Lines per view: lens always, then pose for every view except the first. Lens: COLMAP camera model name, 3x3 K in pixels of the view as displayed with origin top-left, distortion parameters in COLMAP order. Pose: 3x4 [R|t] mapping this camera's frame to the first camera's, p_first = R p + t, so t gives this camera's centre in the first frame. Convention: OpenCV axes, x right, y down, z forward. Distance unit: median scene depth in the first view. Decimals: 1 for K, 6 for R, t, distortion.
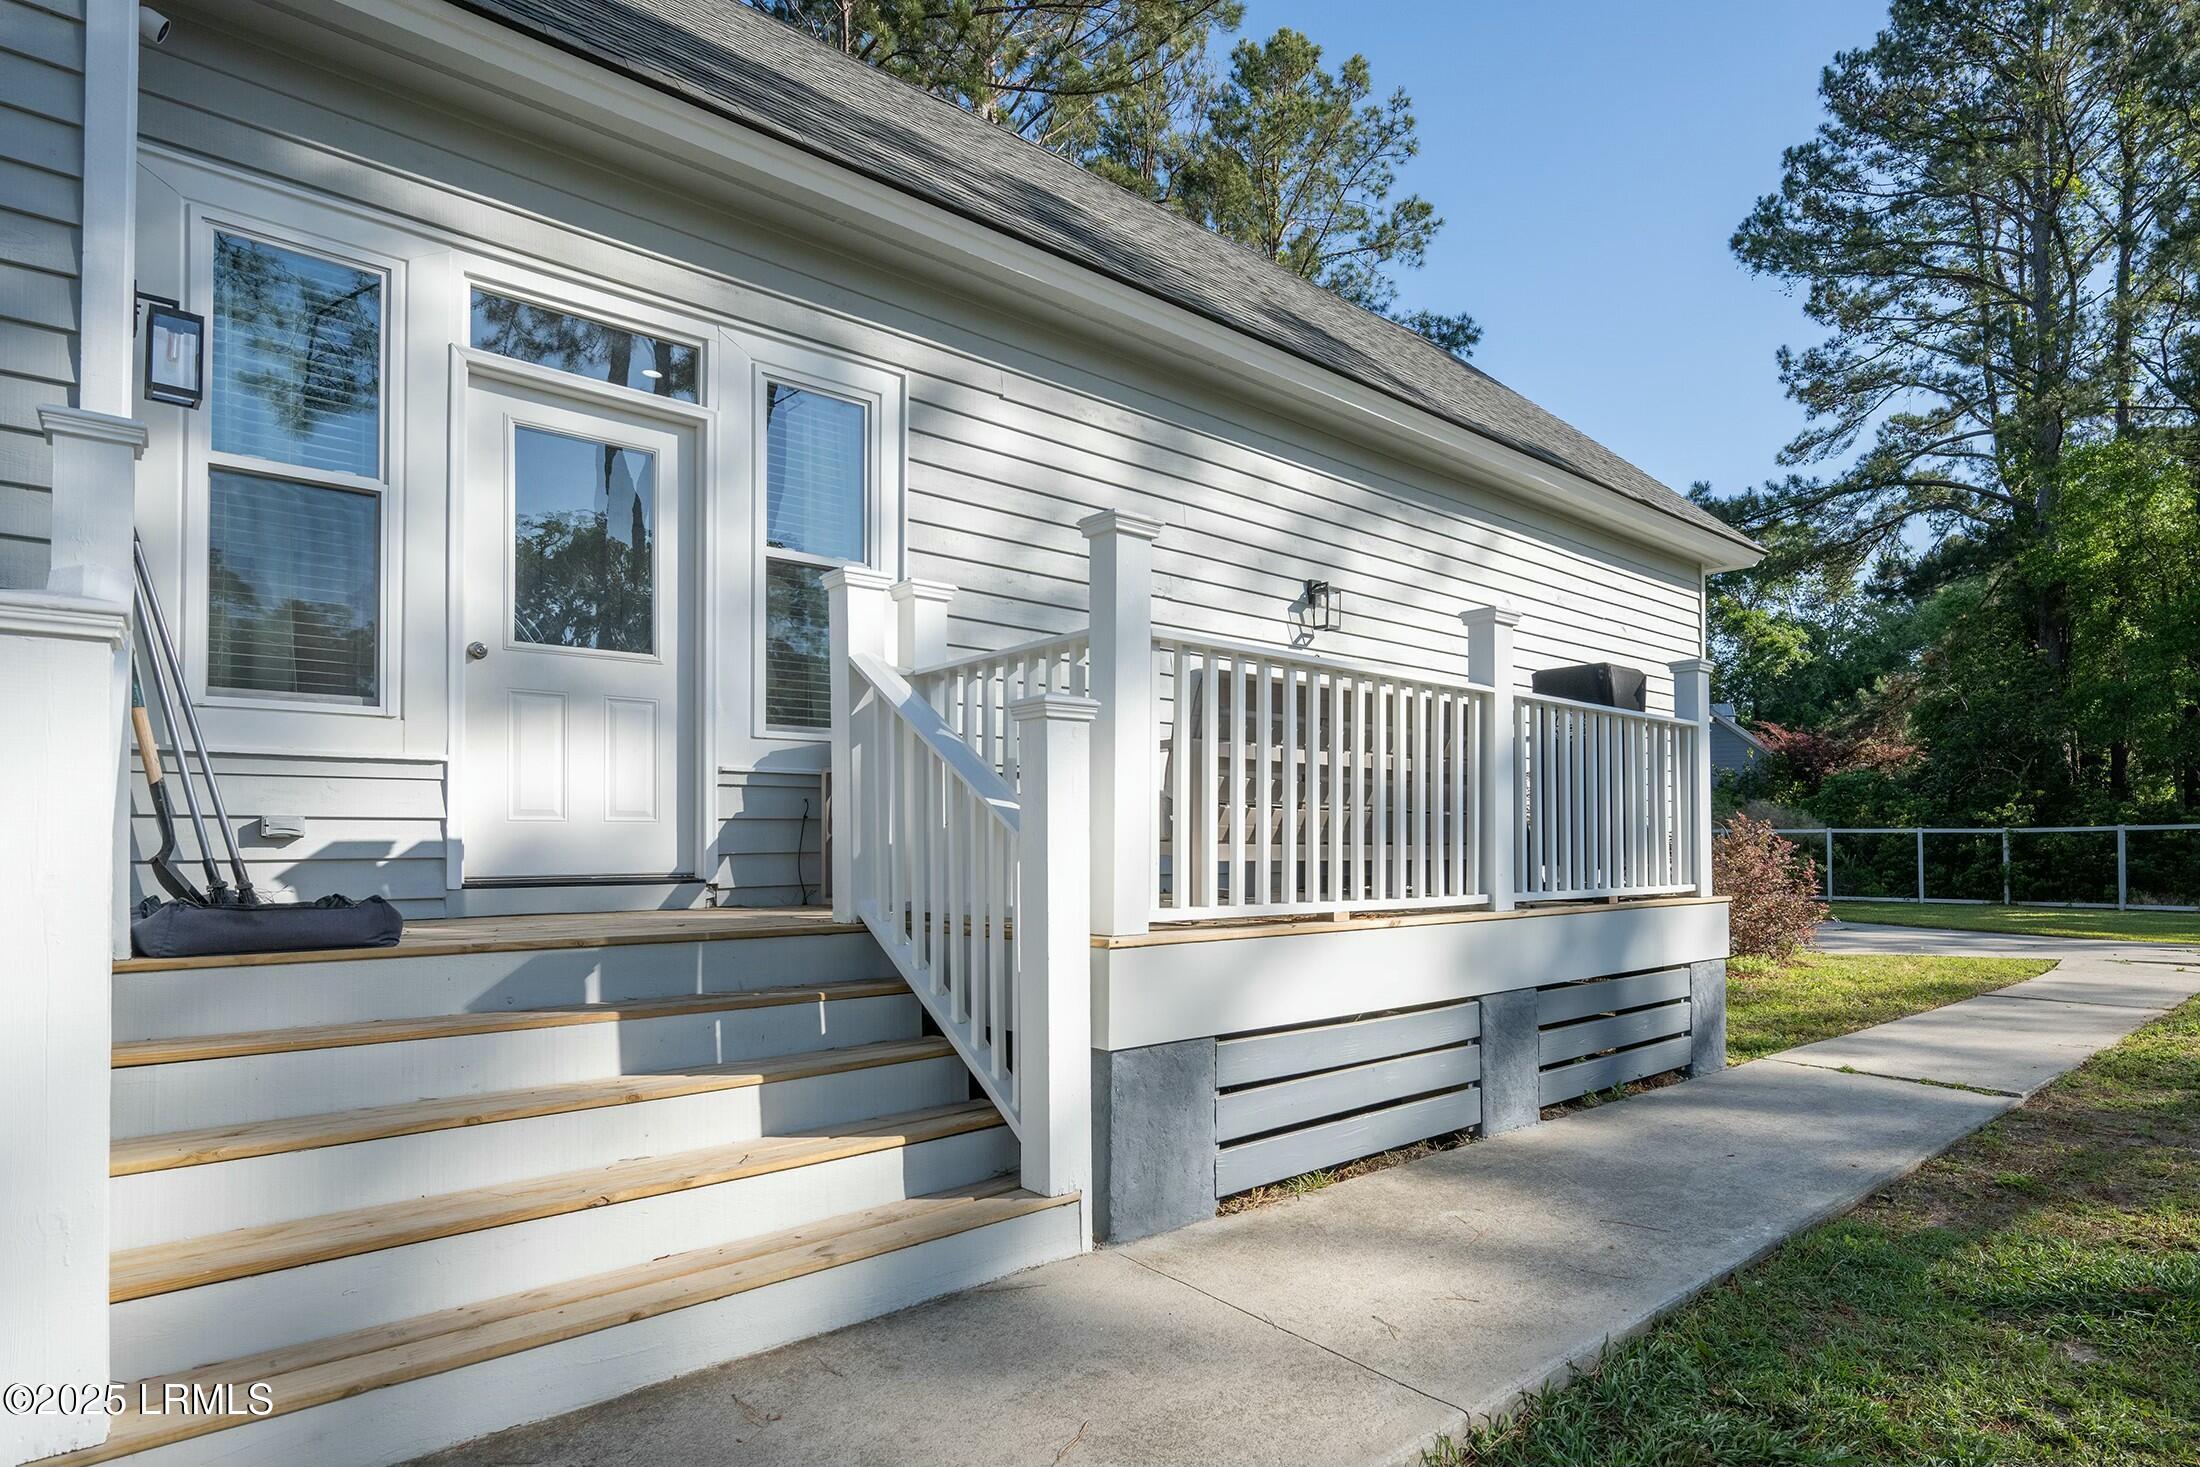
lens RADIAL K [[1232.7, 0, 1194.7], [0, 1232.7, 812.3], [0, 0, 1]] dist [-0.000161, 0.001752]
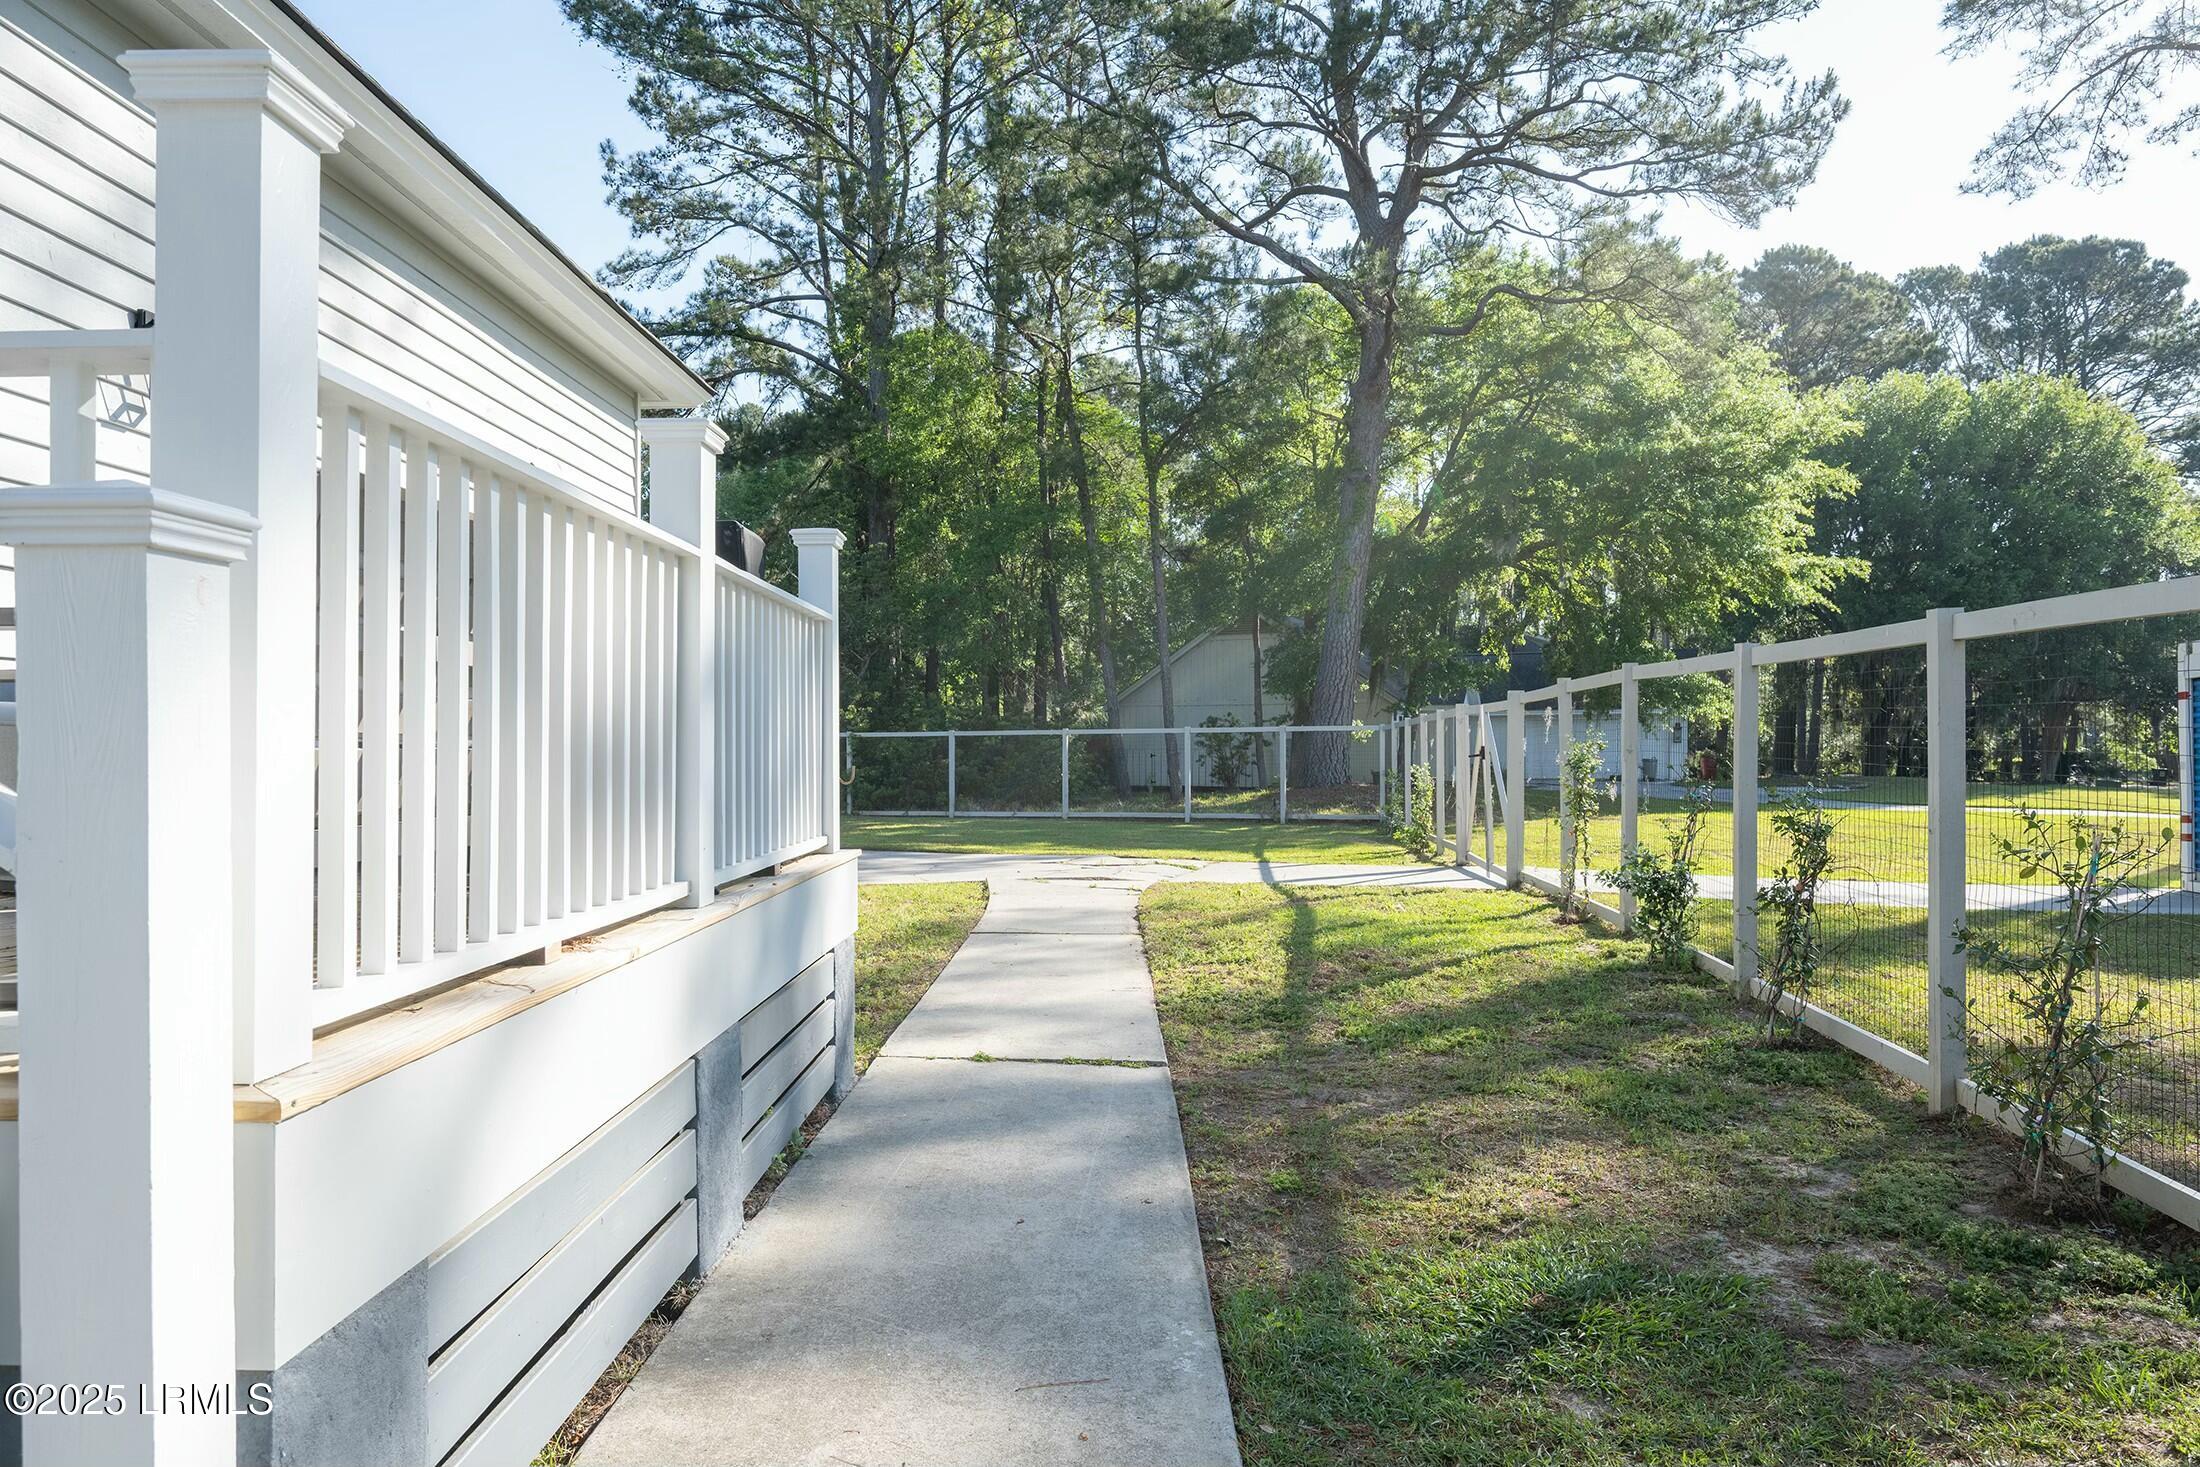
lens RADIAL K [[1530.1, 0, 1101.9], [0, 1530.1, 731.8], [0, 0, 1]] dist [0.004075, 0.001644]
pose [[0.692171, 0.006439, 0.721705, -0.030429], [-0.021223, 0.999709, 0.011435, -0.003783], [-0.721422, -0.023231, 0.692106, 0.055290]]
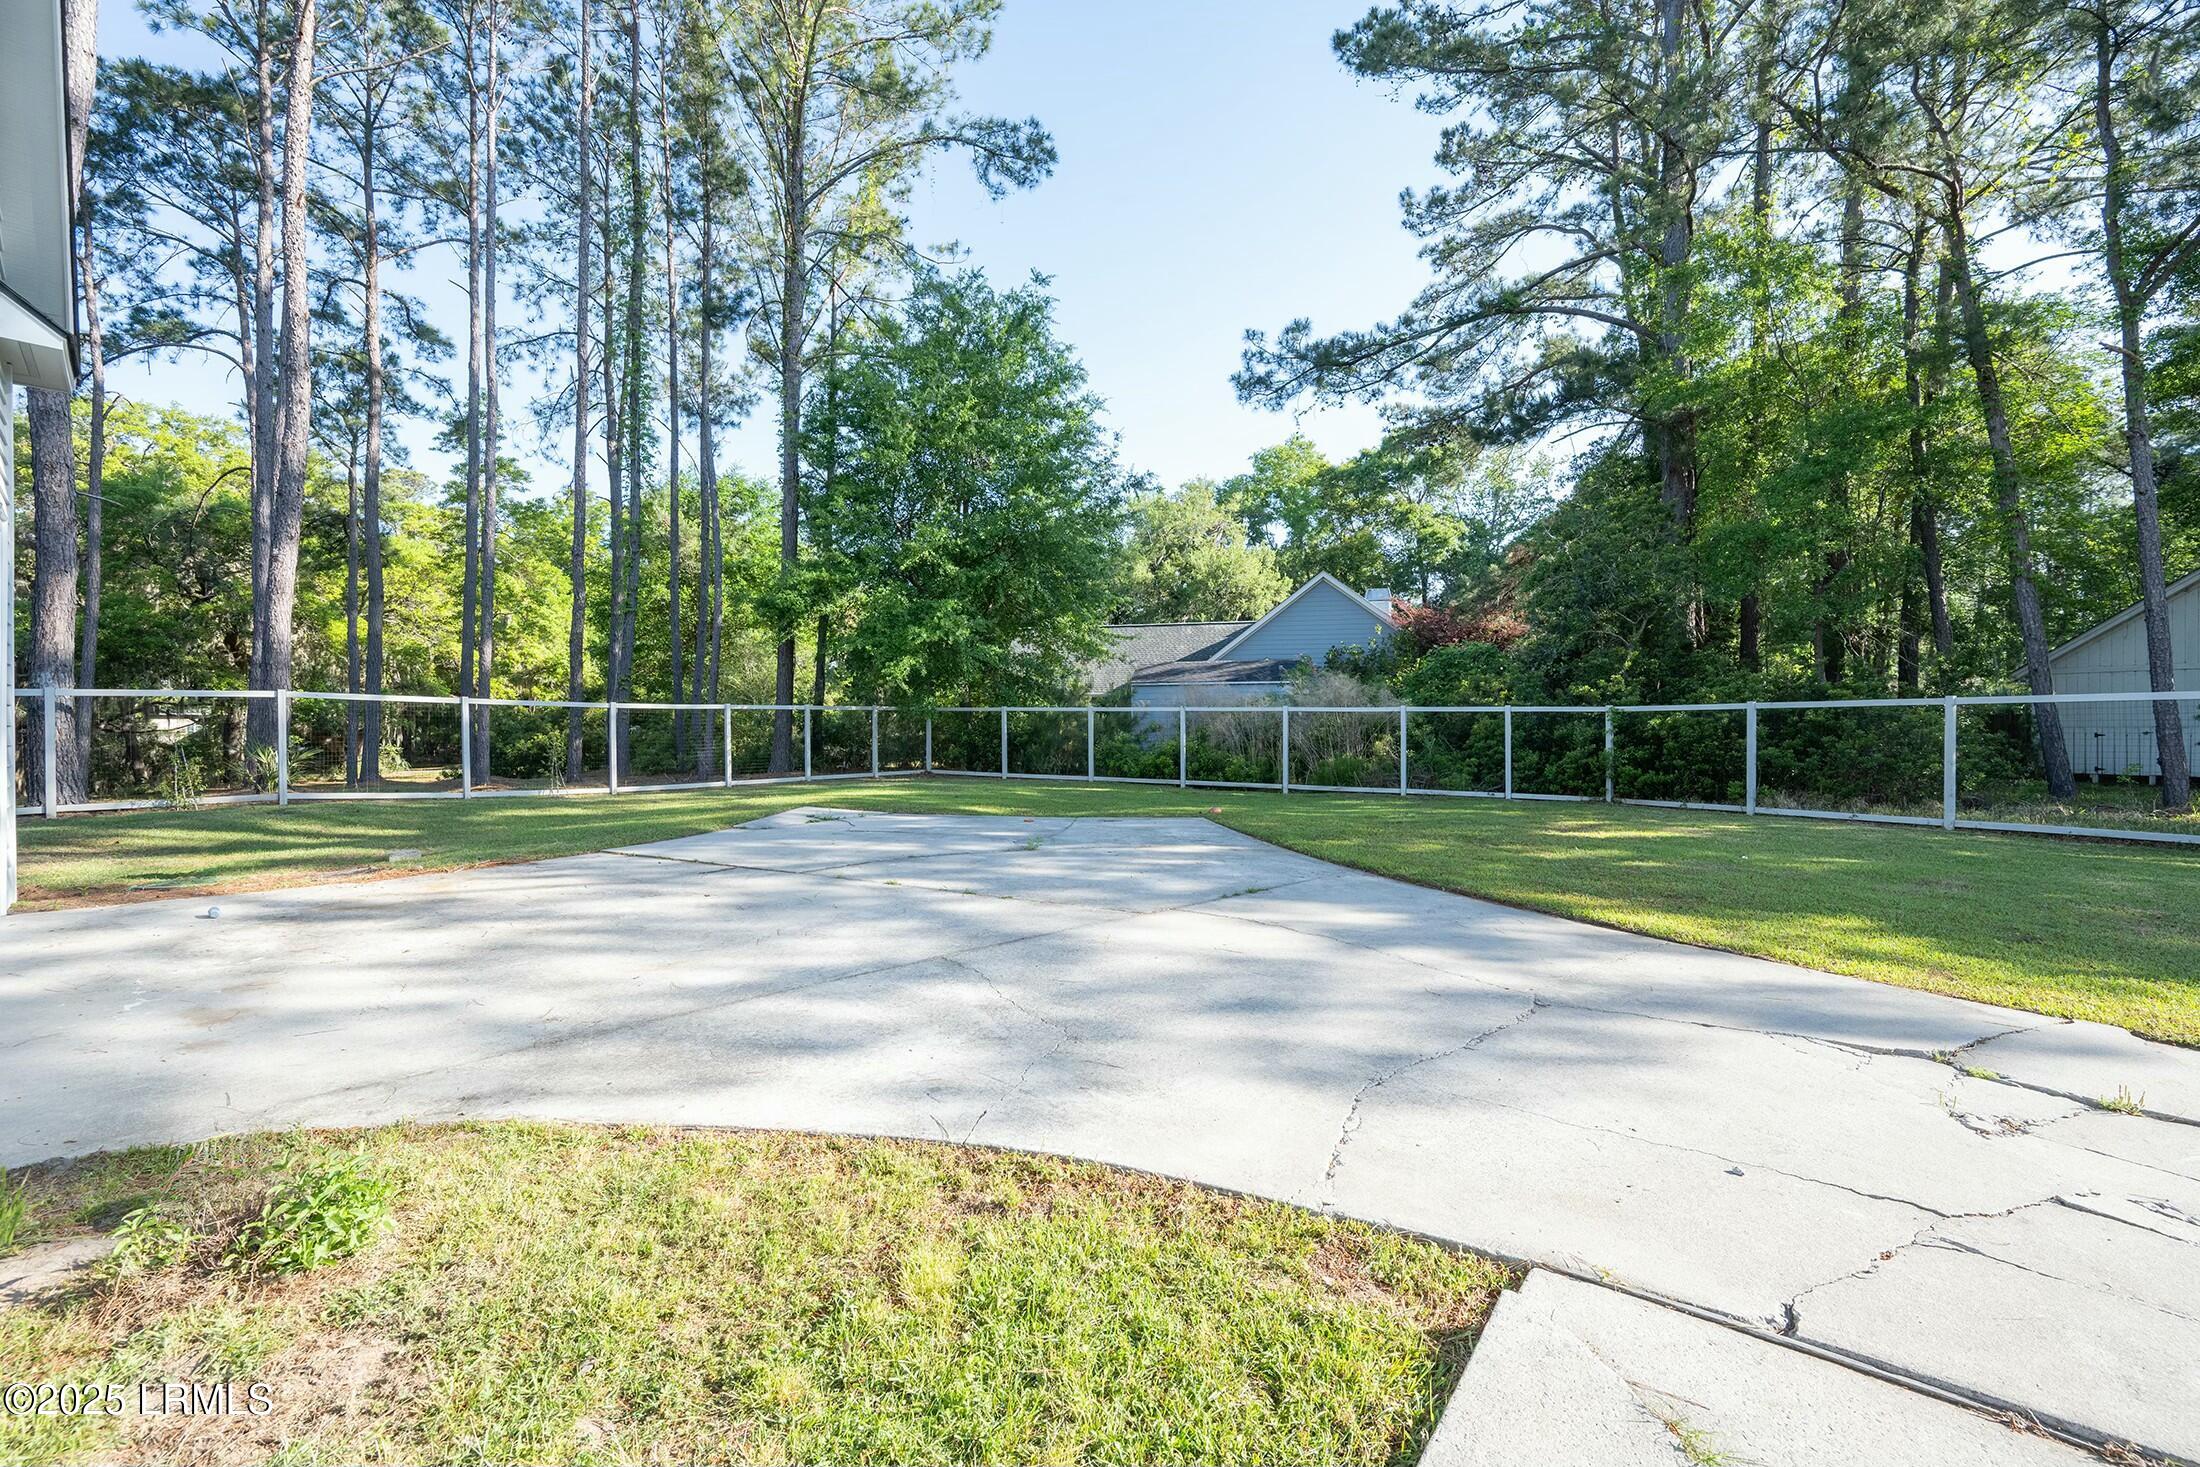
lens RADIAL K [[936.2, 0, 1093.8], [0, 936.2, 725.5], [0, 0, 1]] dist [0.000367, 0.000078]
pose [[0.999308, -0.000536, 0.037188, 0.239444], [-0.000683, 0.999463, 0.032769, 0.004535], [-0.037186, -0.032772, 0.998771, 0.323179]]
